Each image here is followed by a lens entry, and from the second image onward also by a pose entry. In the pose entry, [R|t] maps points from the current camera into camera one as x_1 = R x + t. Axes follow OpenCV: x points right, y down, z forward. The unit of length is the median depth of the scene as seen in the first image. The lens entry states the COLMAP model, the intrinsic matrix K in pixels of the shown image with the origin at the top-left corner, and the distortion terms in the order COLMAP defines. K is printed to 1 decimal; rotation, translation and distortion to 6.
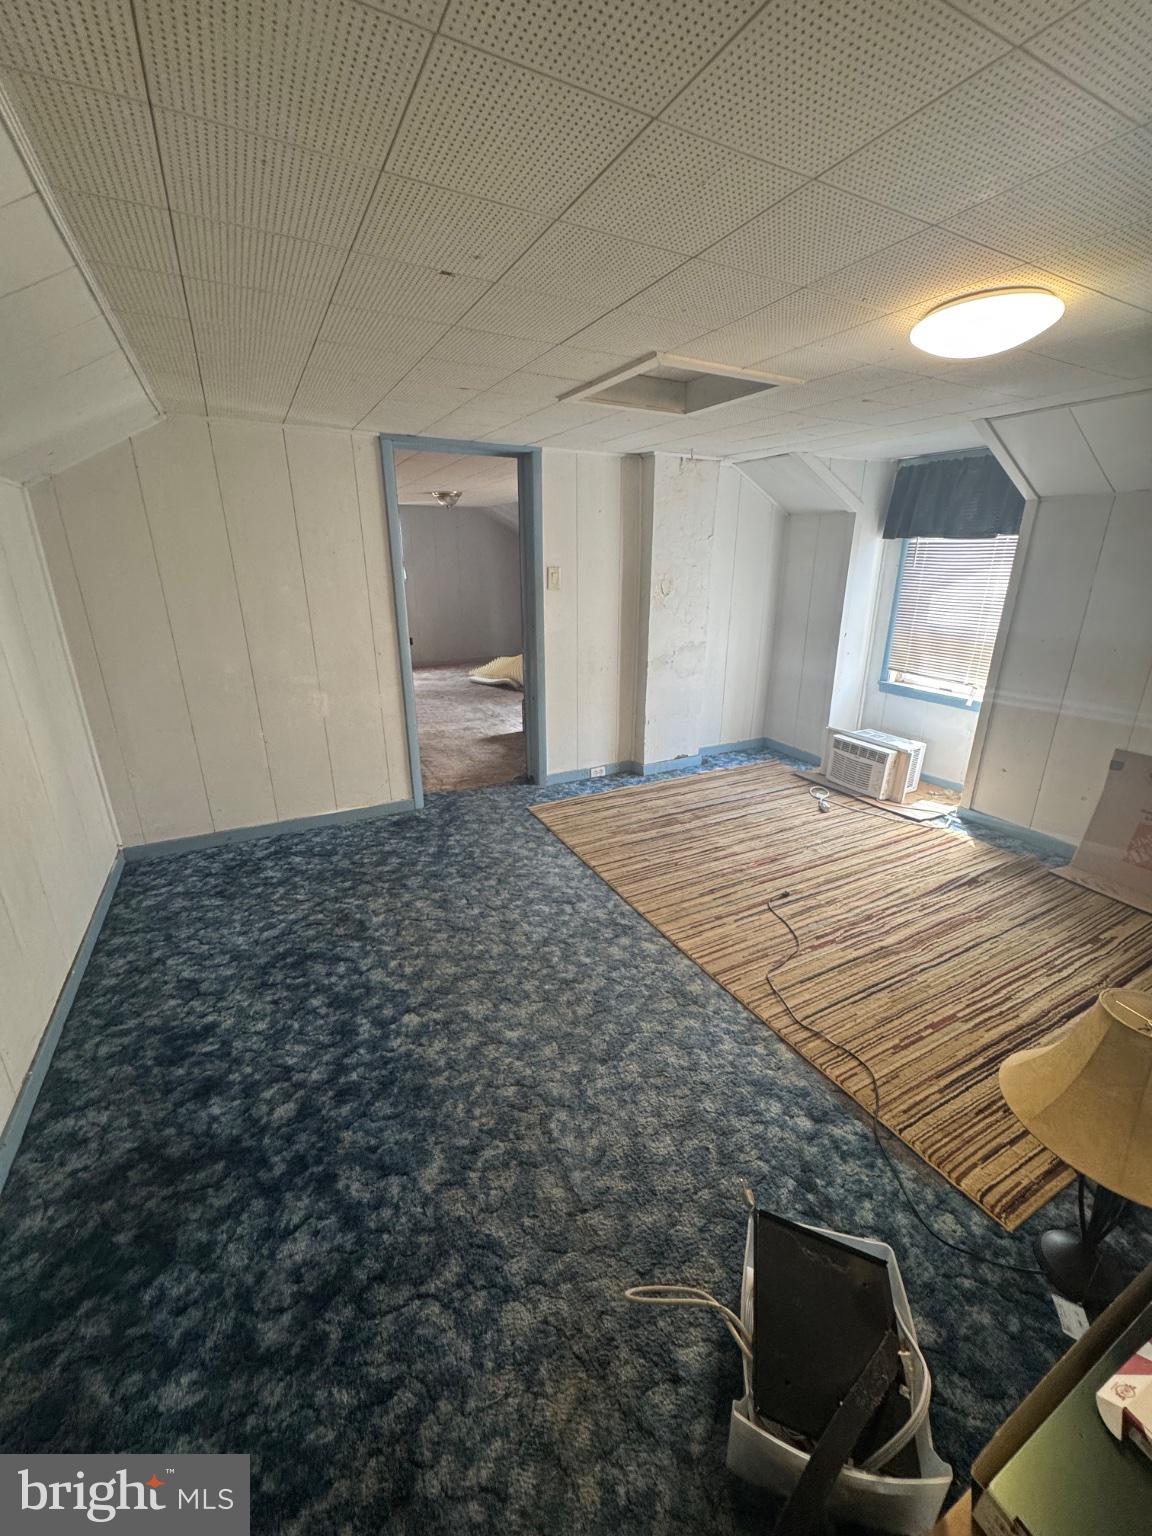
lens RADIAL K [[620.7, 0, 583.0], [0, 620.7, 770.5], [0, 0, 1]] dist [-0.001046, -0.000152]
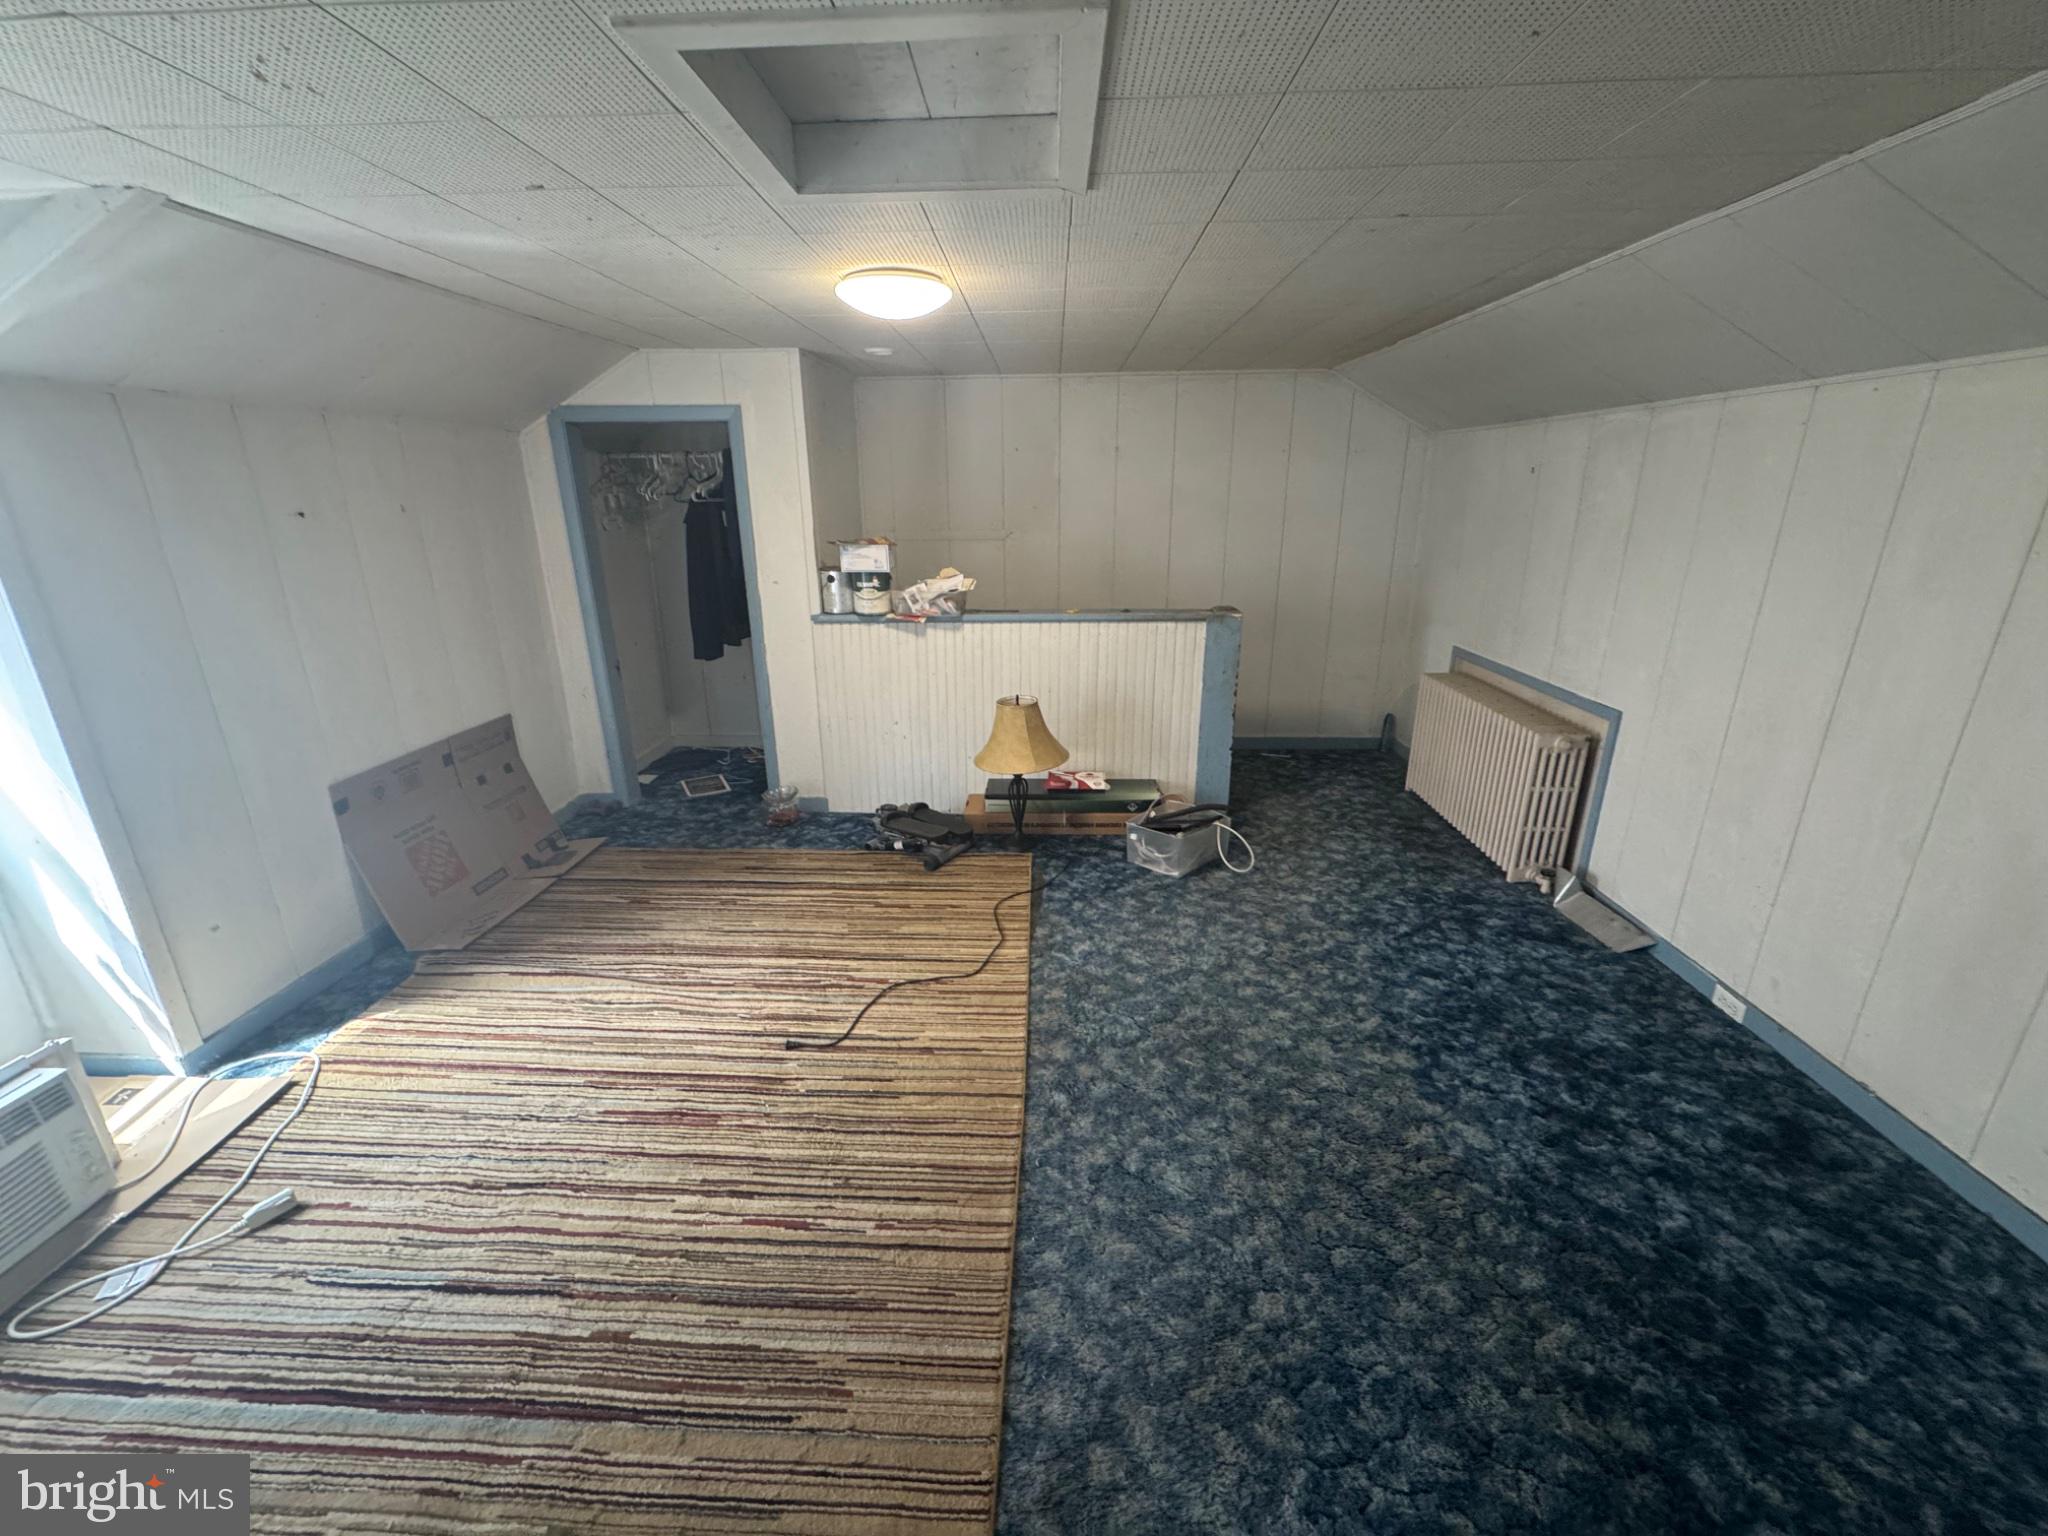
lens RADIAL K [[827.5, 0, 1019.1], [0, 827.5, 765.7], [0, 0, 1]] dist [-0.001046, -0.000152]
pose [[-0.863726, -0.153613, 0.479980, -0.227290], [0.171031, 0.806542, 0.565896, -0.463269], [-0.474053, 0.570870, -0.670359, 1.321875]]
